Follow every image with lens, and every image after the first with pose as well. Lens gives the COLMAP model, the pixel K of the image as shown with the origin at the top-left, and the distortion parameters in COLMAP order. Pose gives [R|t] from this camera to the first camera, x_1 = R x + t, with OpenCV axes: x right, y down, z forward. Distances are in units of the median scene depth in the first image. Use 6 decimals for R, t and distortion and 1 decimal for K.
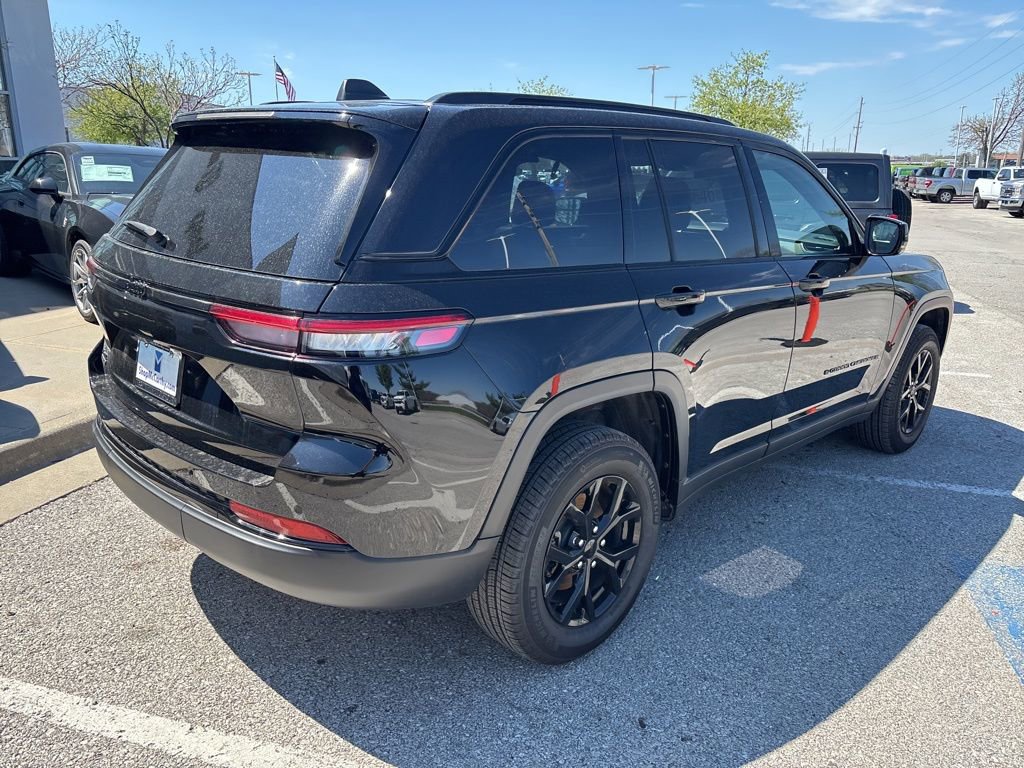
lens RADIAL K [[781.9, 0, 512.0], [0, 781.9, 384.0], [0, 0, 1]] dist [0.036559, -0.041444]
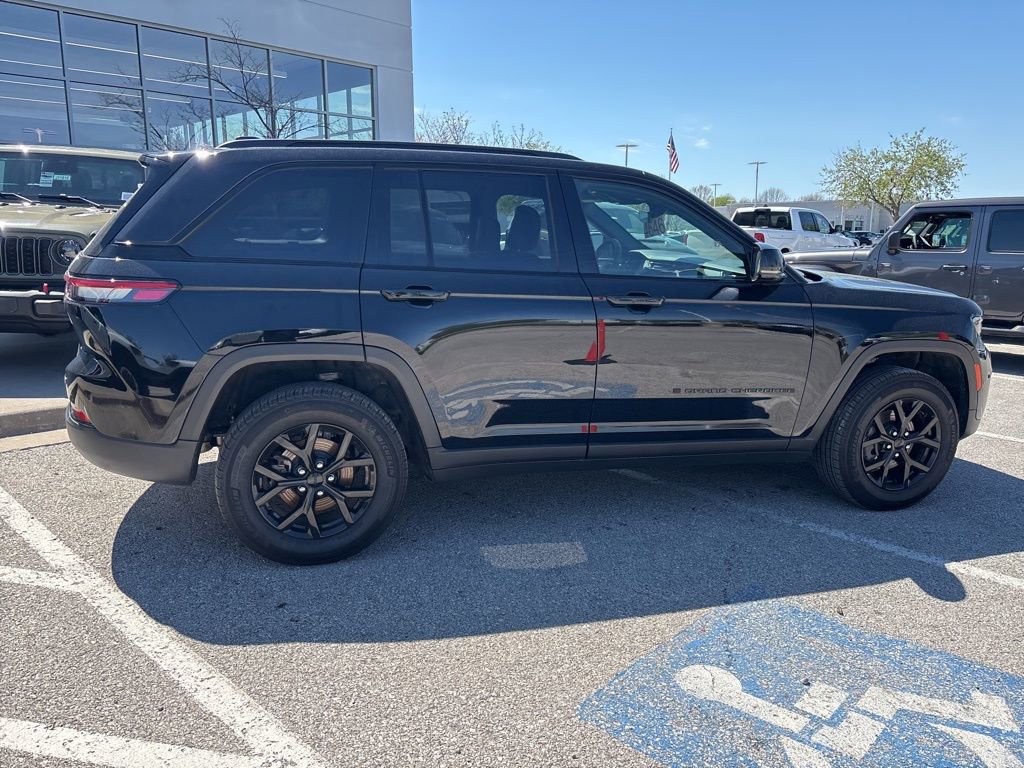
lens RADIAL K [[781.7, 0, 512.0], [0, 781.7, 384.0], [0, 0, 1]] dist [0.044600, -0.036998]
pose [[0.877167, 0.089635, -0.471746, 0.965446], [-0.126594, 0.990835, -0.047125, 0.071985], [0.463198, 0.101057, 0.880474, -0.006878]]
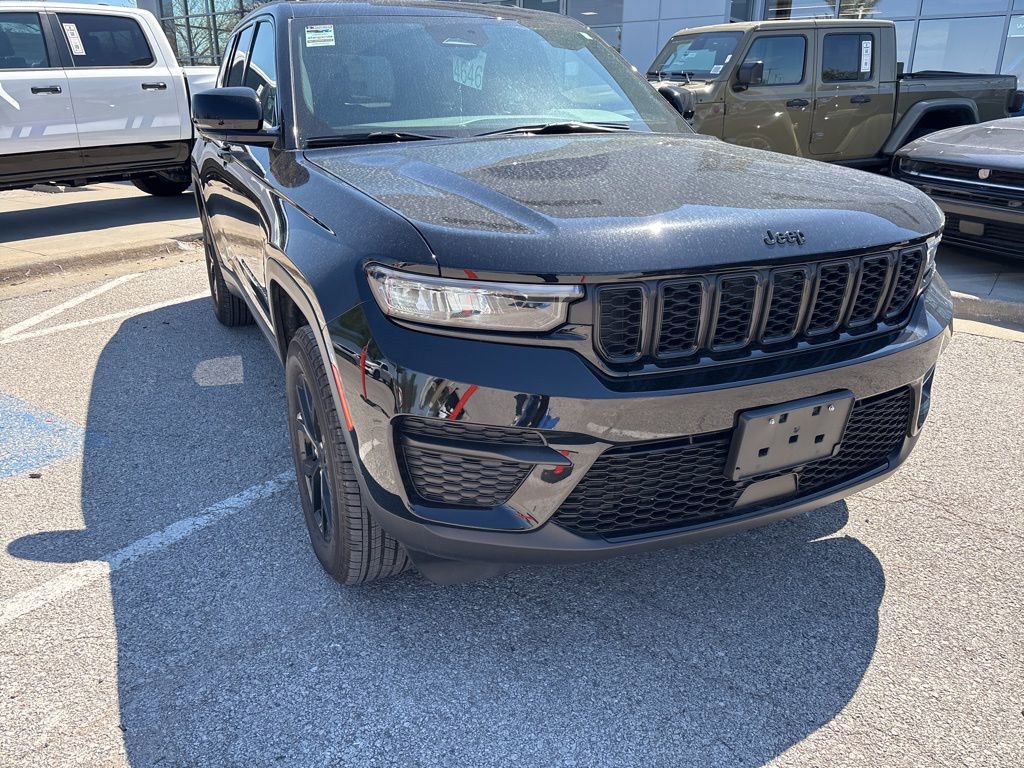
lens RADIAL K [[781.9, 0, 512.0], [0, 781.9, 384.0], [0, 0, 1]] dist [0.036559, -0.041444]
pose [[-0.363503, 0.290318, -0.885201, 1.611249], [-0.254232, 0.883220, 0.394067, -0.470160], [0.896232, 0.368291, -0.247245, 2.186440]]
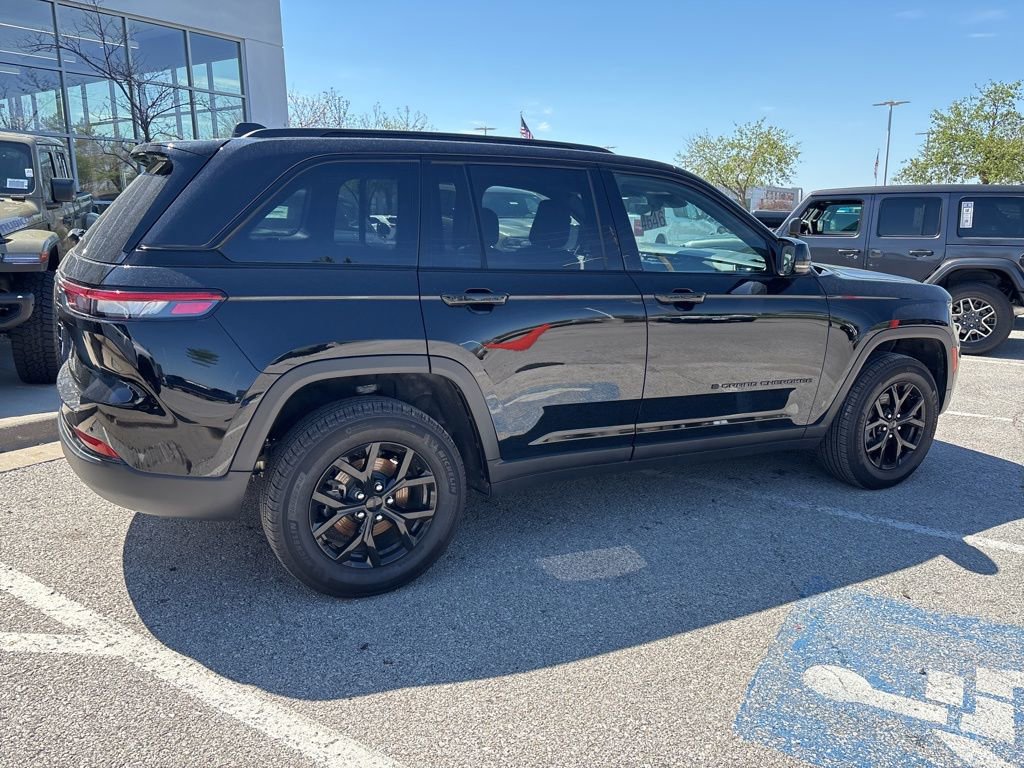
lens RADIAL K [[778.2, 0, 512.0], [0, 778.2, 384.0], [0, 0, 1]] dist [0.069850, -0.083226]
pose [[0.952344, 0.058879, -0.299289, 0.630941], [-0.075527, 0.996157, -0.044354, 0.065390], [0.295527, 0.064845, 0.953131, -0.076729]]
